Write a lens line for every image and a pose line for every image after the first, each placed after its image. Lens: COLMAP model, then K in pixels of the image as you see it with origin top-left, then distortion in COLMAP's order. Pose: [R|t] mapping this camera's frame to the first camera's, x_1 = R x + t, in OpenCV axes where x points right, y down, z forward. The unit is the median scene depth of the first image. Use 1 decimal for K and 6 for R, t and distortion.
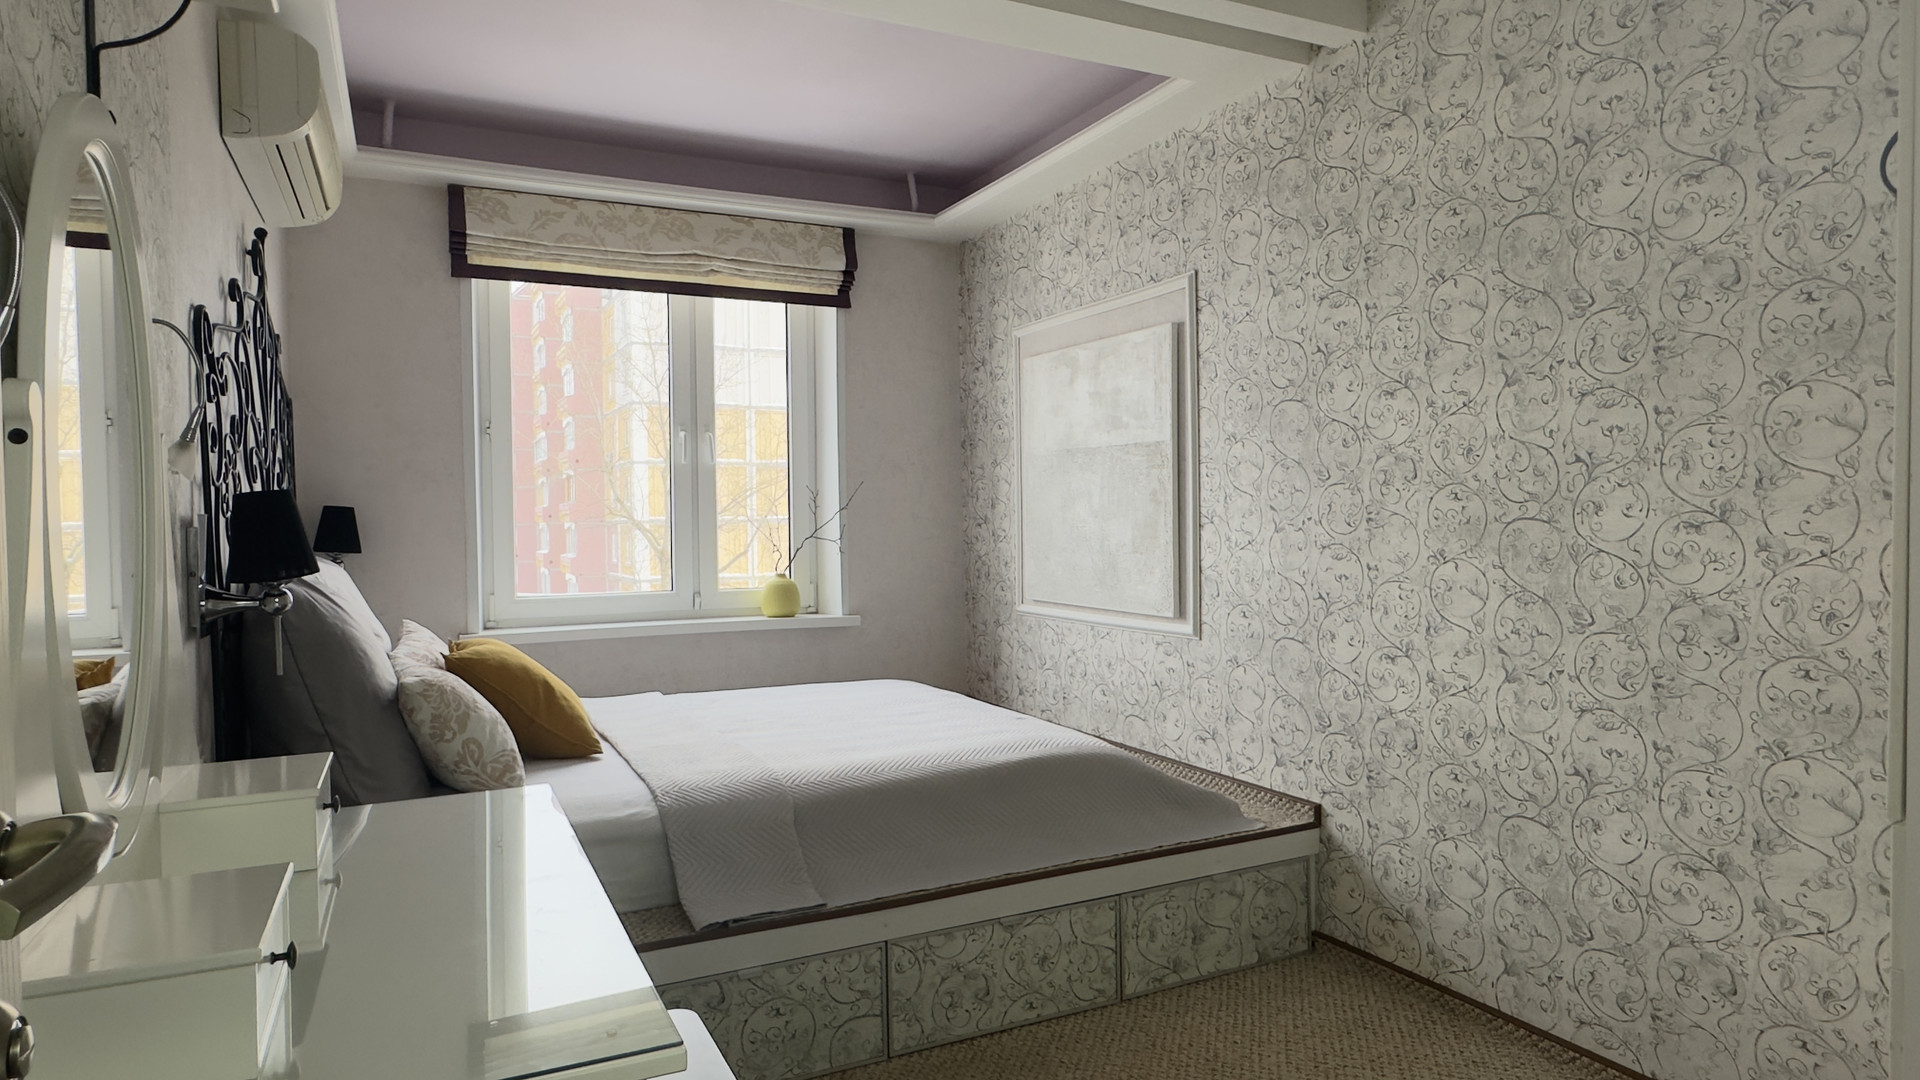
lens RADIAL K [[1093.5, 0, 960.0], [0, 1093.5, 540.0], [0, 0, 1]] dist [0.000216, -0.000057]
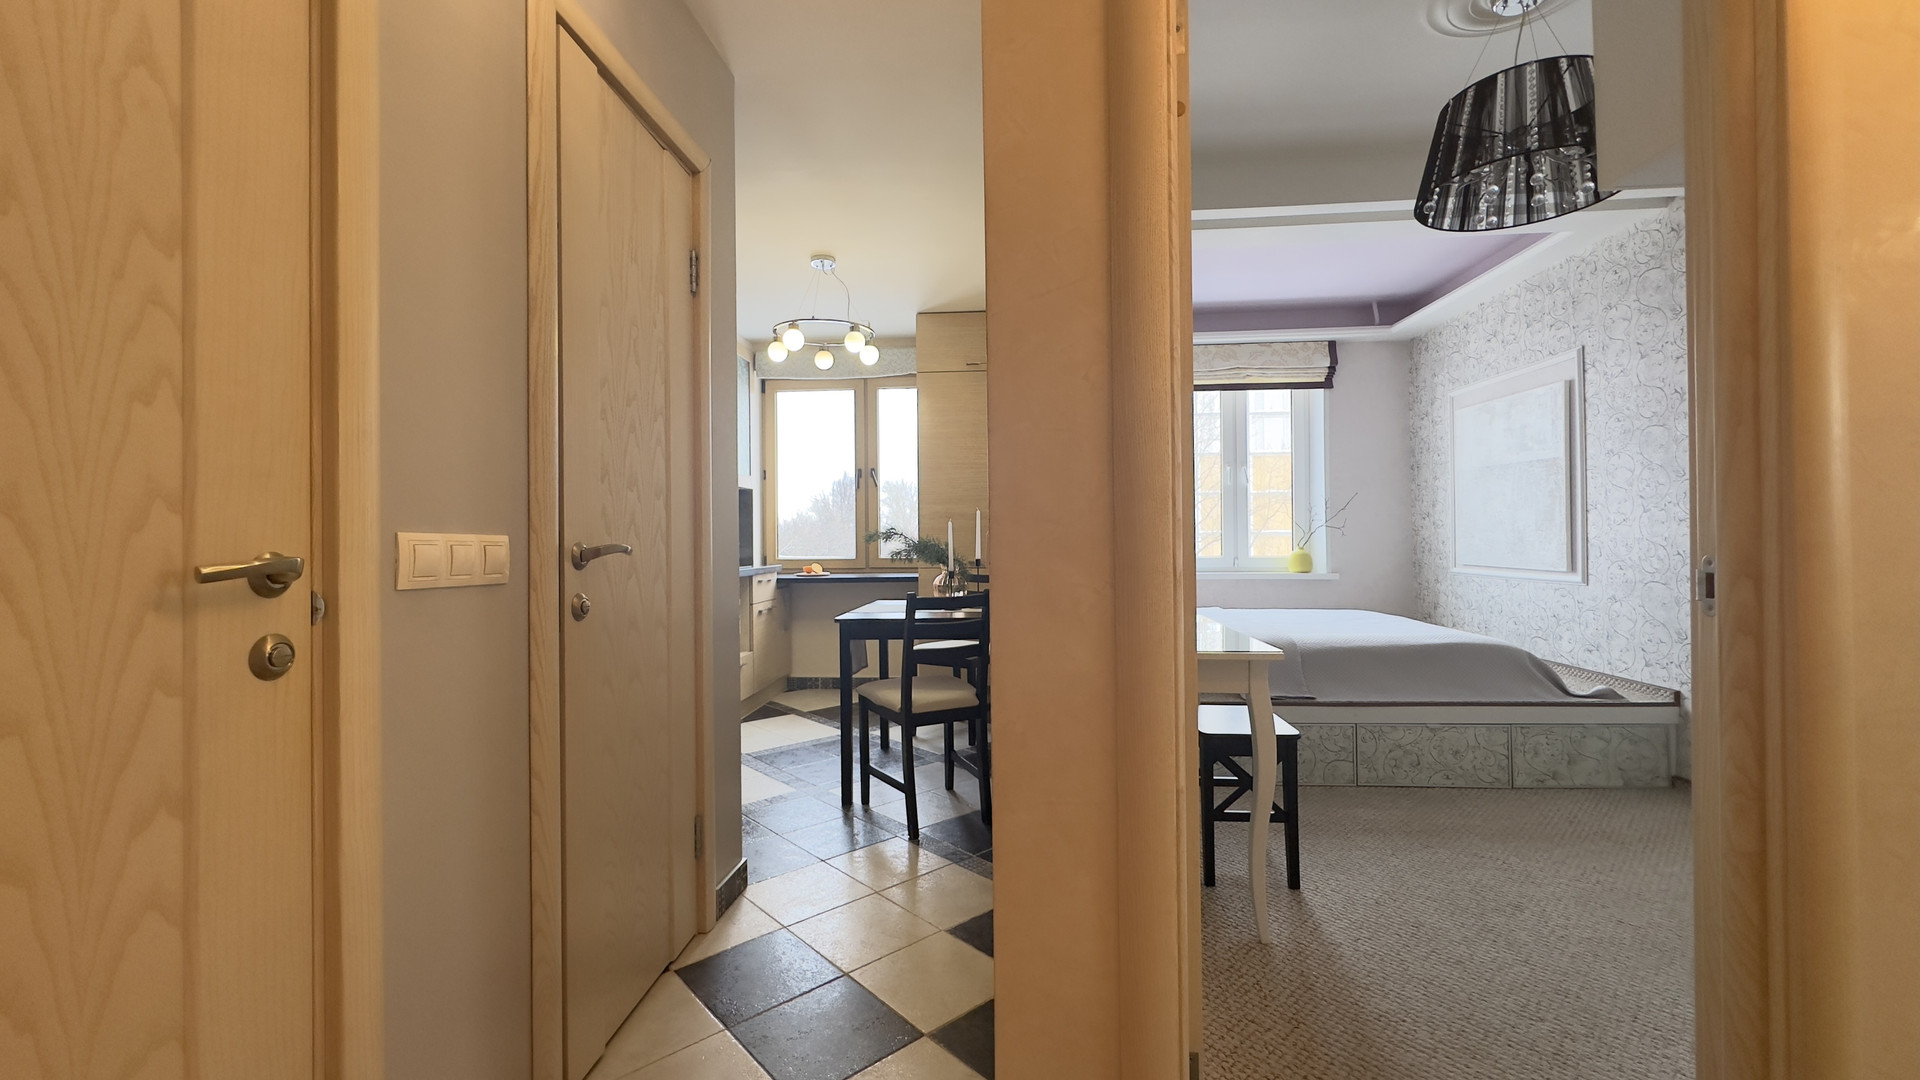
lens RADIAL K [[767.4, 0, 960.0], [0, 767.4, 540.0], [0, 0, 1]] dist [0.000469, 0.000549]
pose [[0.856087, 0.003409, -0.516820, 0.023393], [-0.010676, 0.999882, -0.011089, 0.048817], [0.516721, 0.015010, 0.856022, -0.374024]]
